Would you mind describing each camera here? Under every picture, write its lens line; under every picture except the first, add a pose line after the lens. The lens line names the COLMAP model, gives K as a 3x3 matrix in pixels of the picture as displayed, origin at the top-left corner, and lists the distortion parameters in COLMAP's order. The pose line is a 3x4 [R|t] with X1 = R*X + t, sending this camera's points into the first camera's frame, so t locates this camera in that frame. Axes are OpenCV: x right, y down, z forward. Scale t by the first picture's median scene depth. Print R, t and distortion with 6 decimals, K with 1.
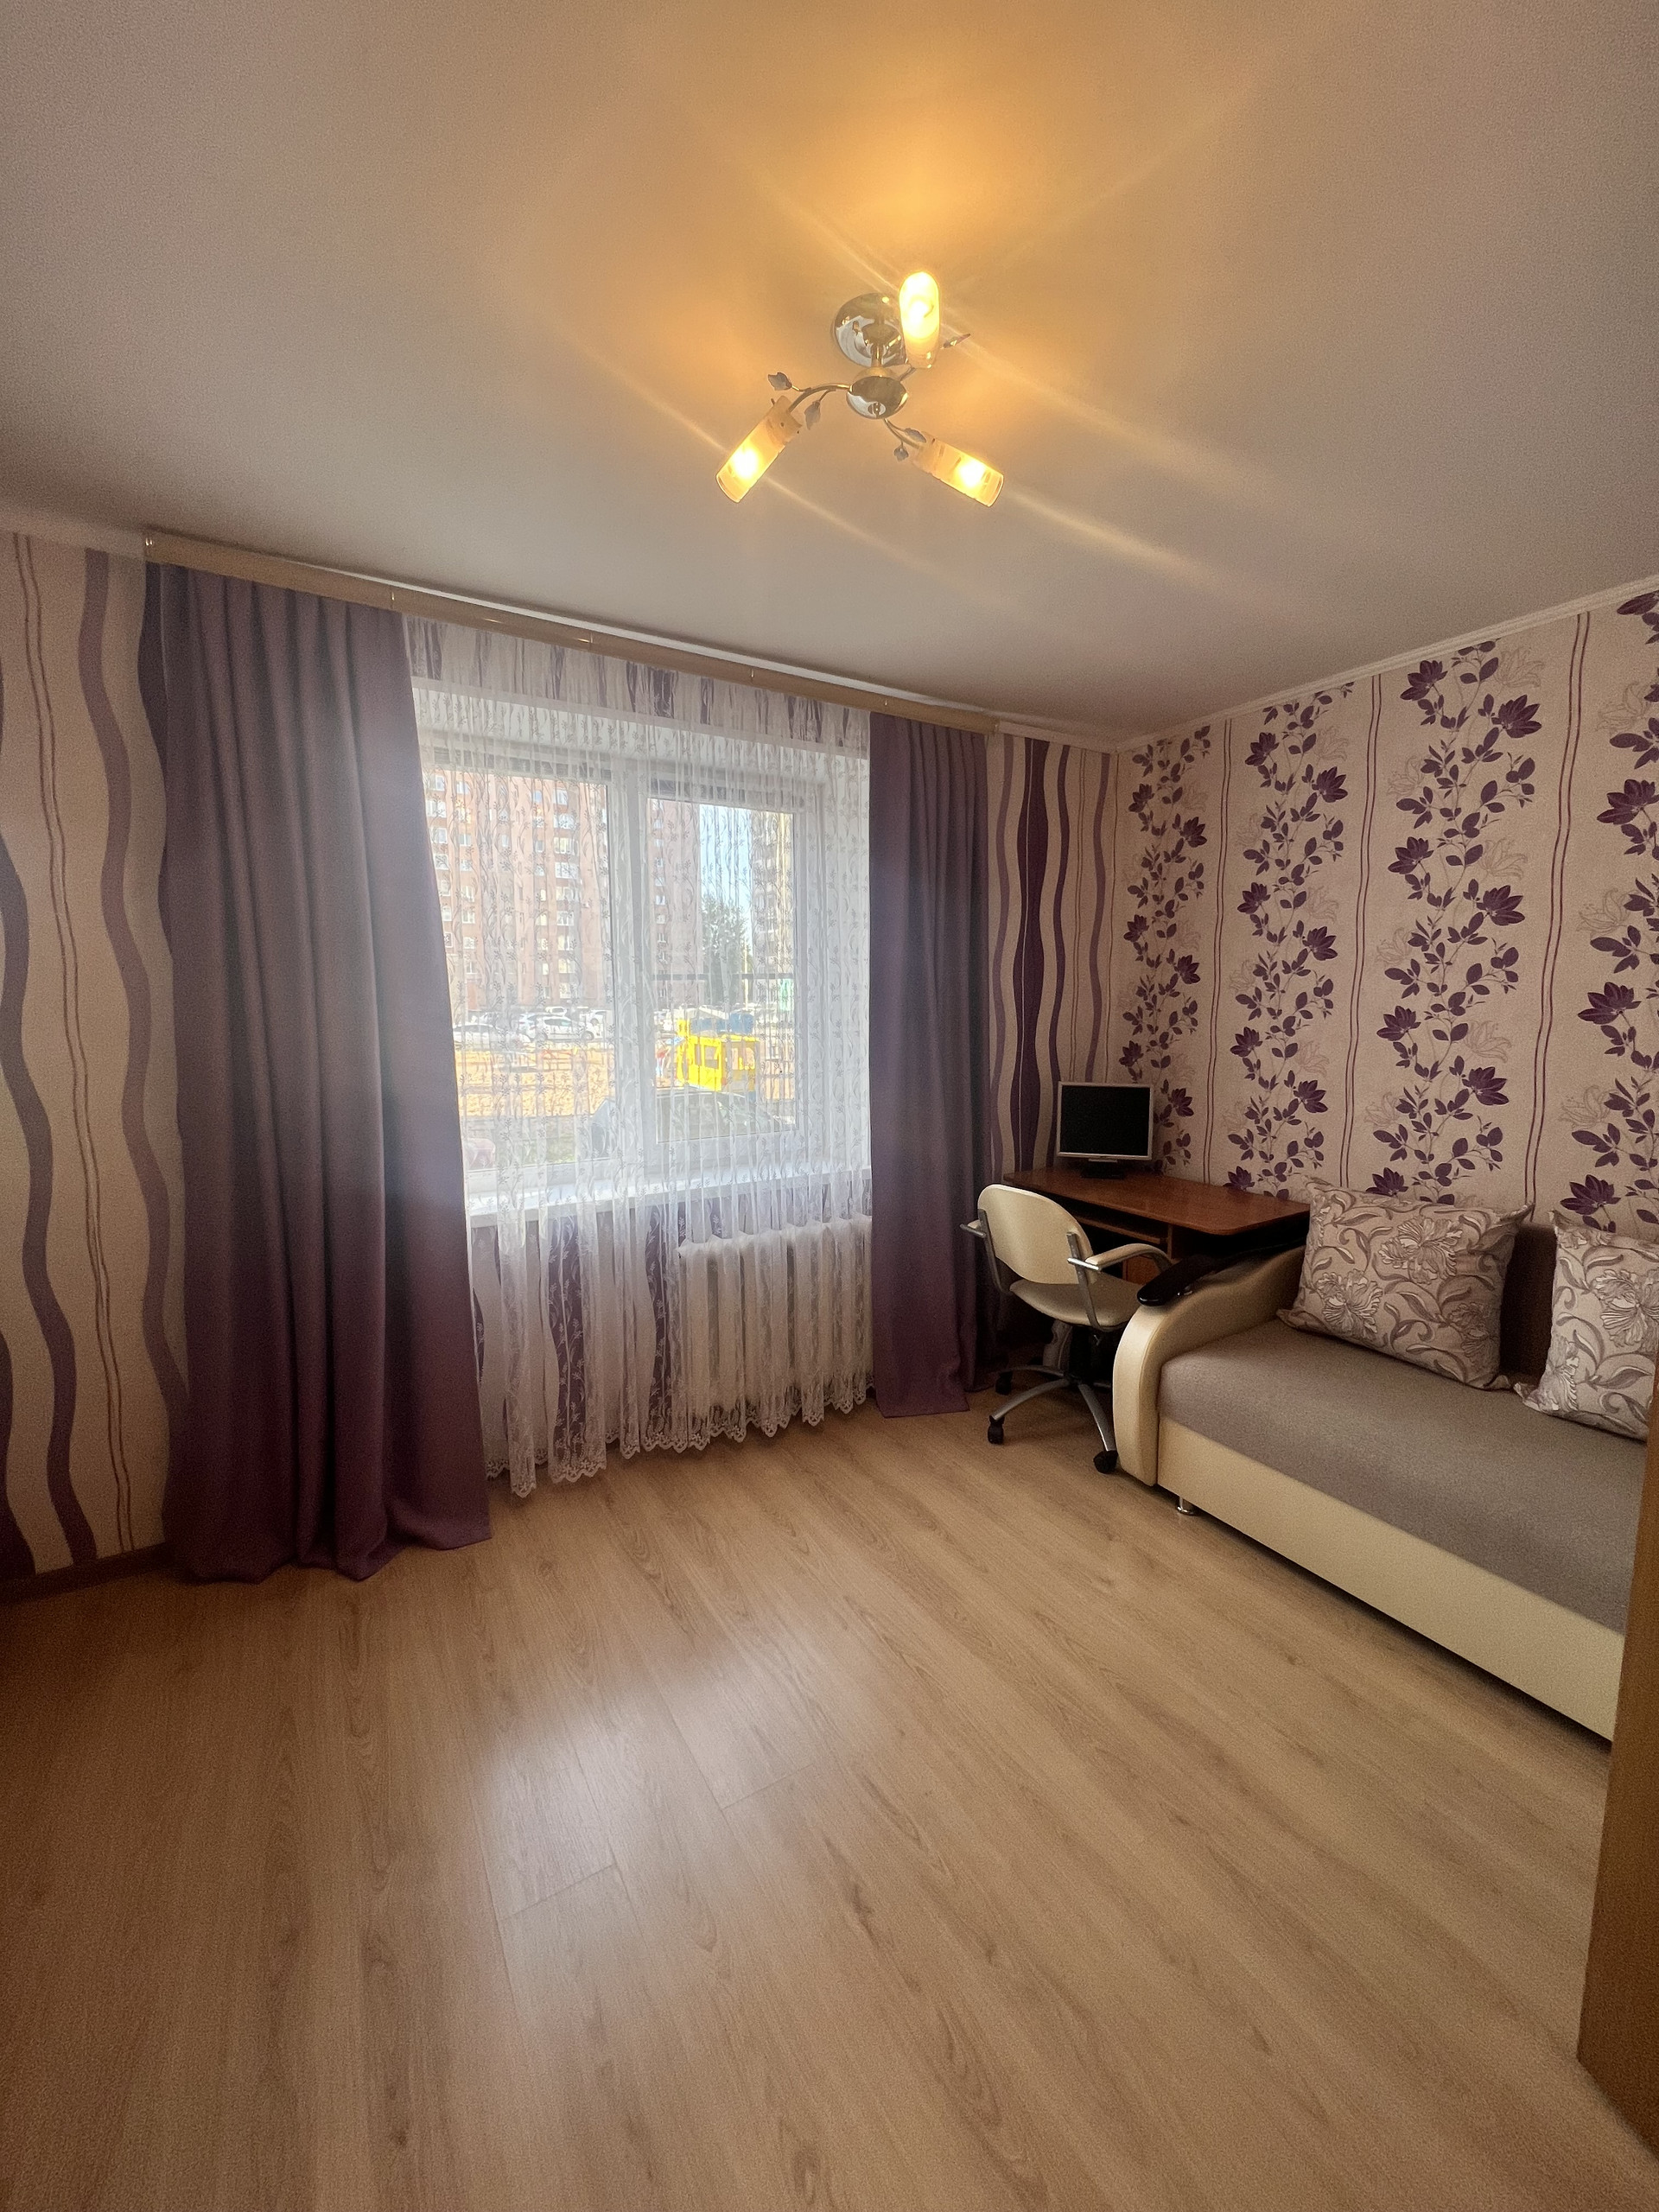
lens RADIAL K [[887.0, 0, 836.8], [0, 887.0, 1096.7], [0, 0, 1]] dist [0.000249, 0.001526]
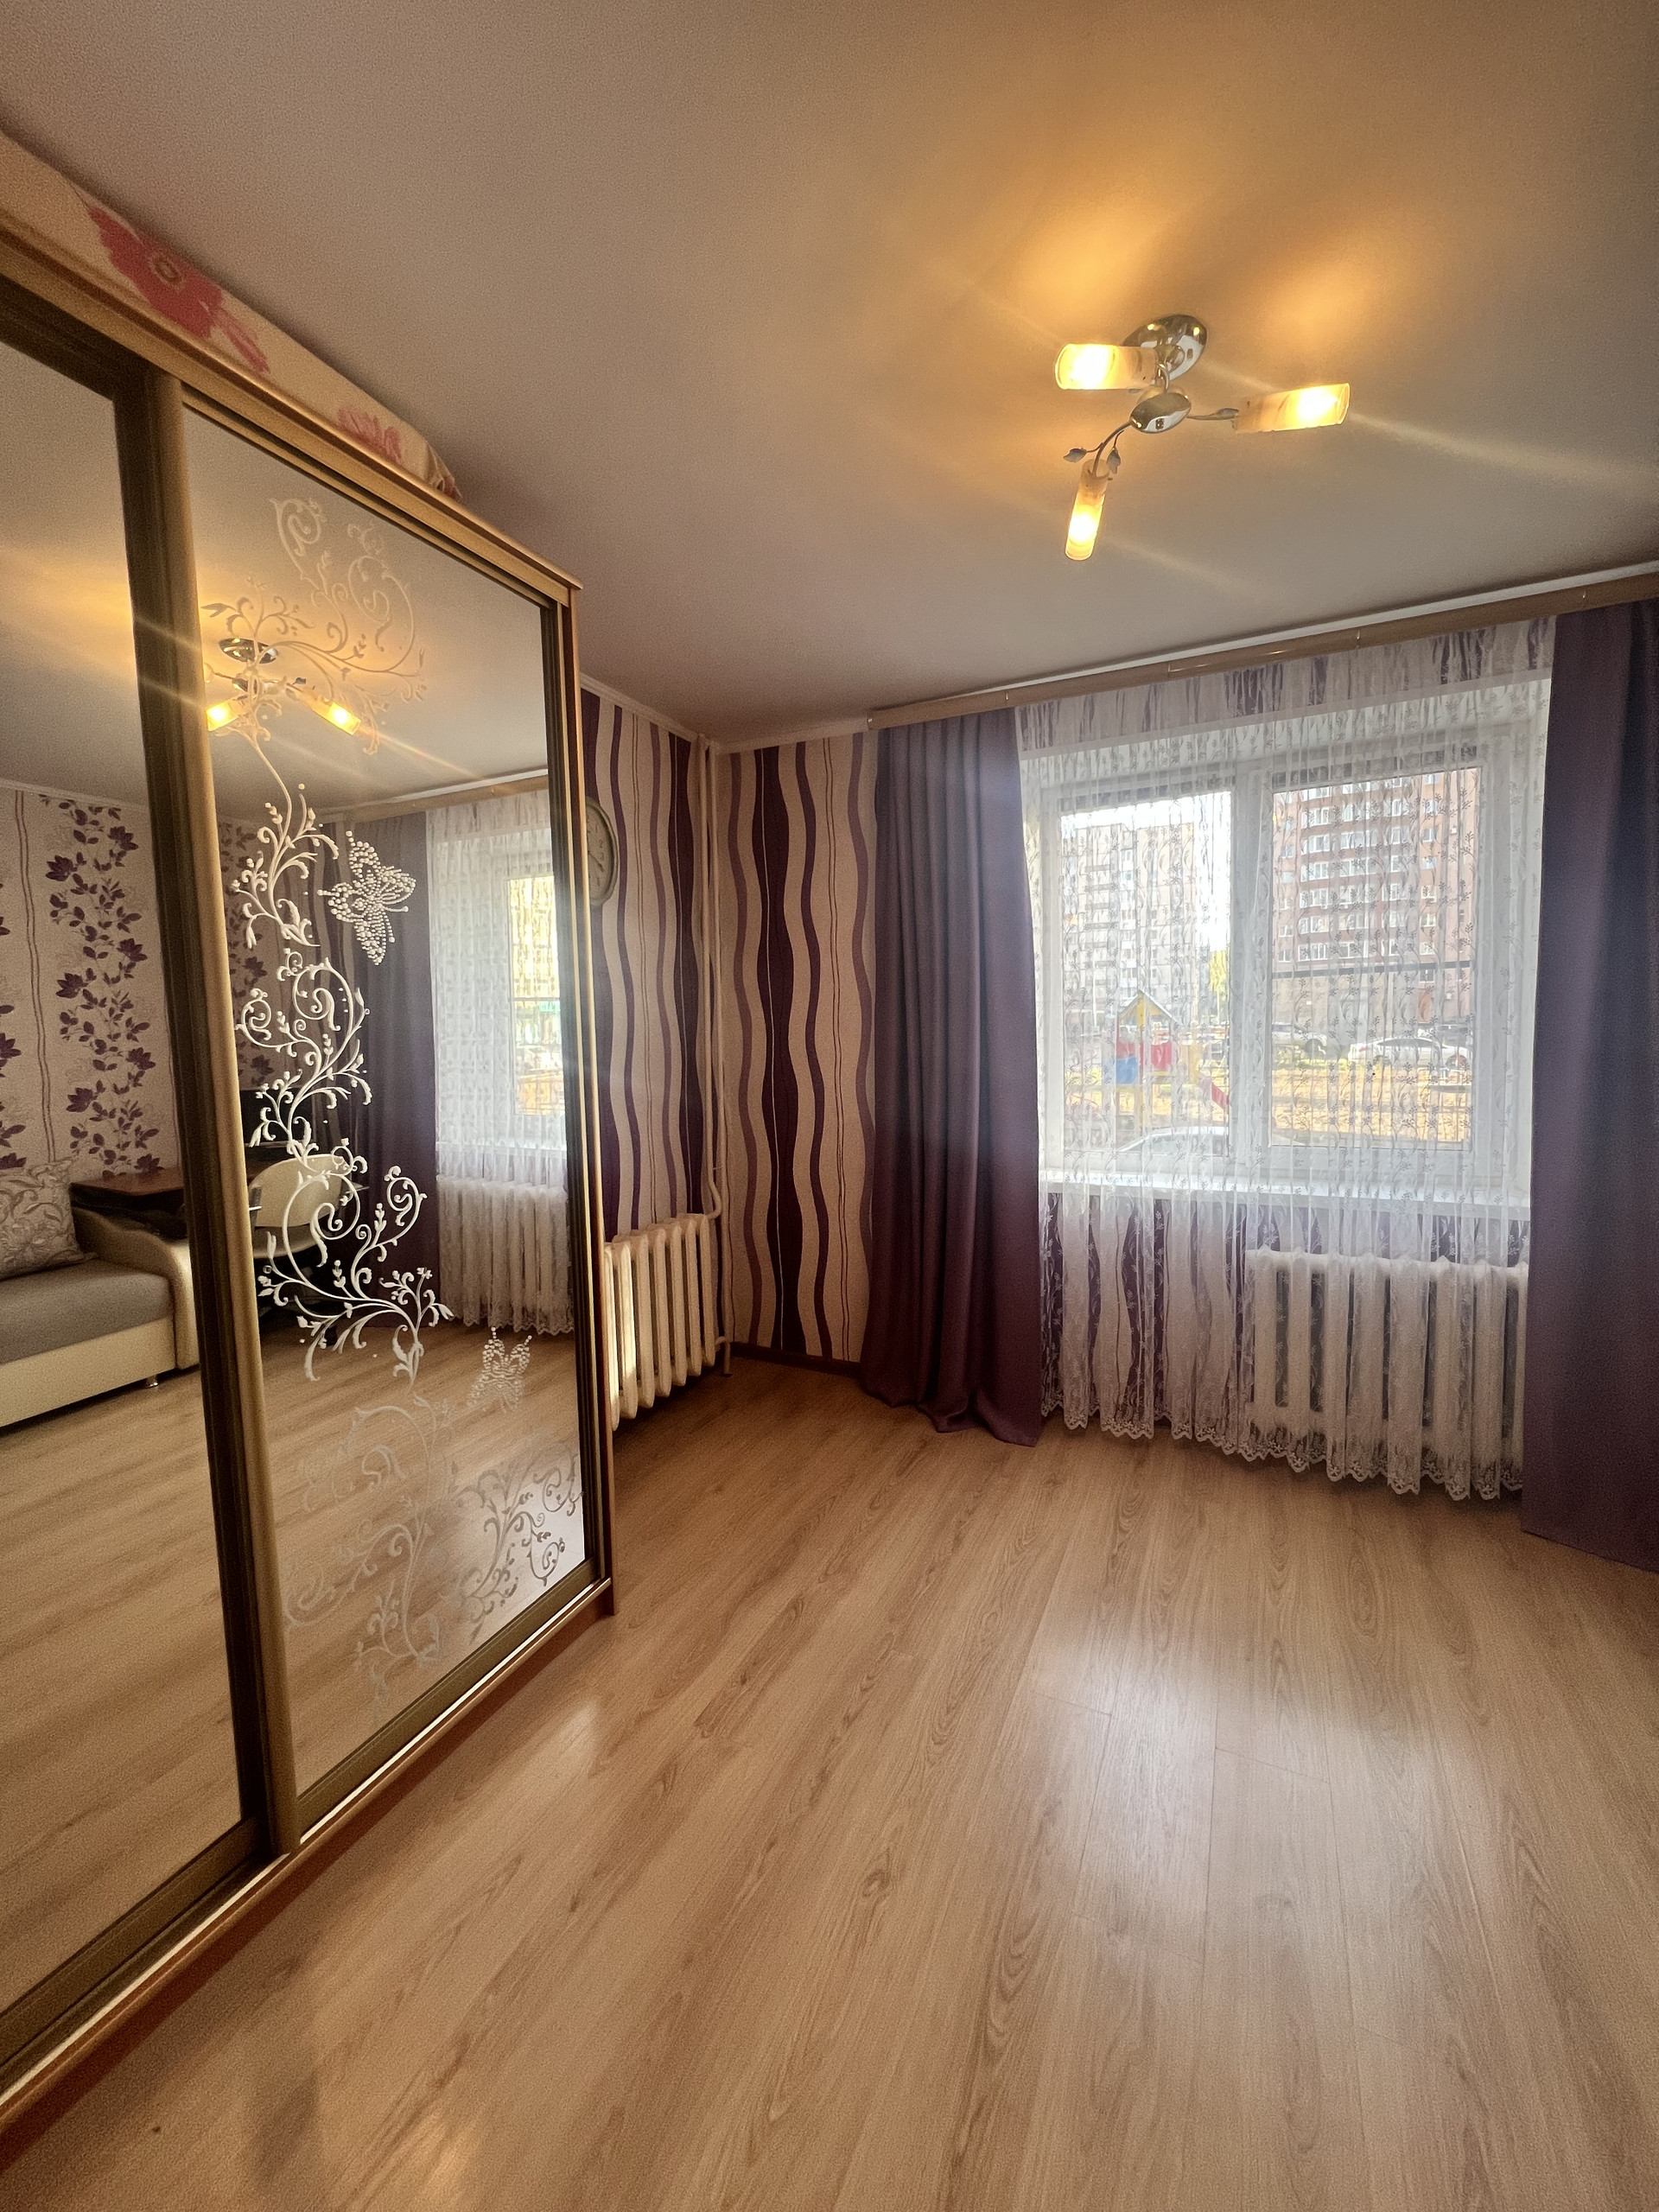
lens RADIAL K [[887.0, 0, 832.4], [0, 887.0, 1095.5], [0, 0, 1]] dist [0.000249, 0.001526]
pose [[0.561109, 0.053257, -0.826027, 0.399430], [-0.069509, 0.997435, 0.017091, 0.016058], [0.824818, 0.047826, 0.563372, 0.065590]]
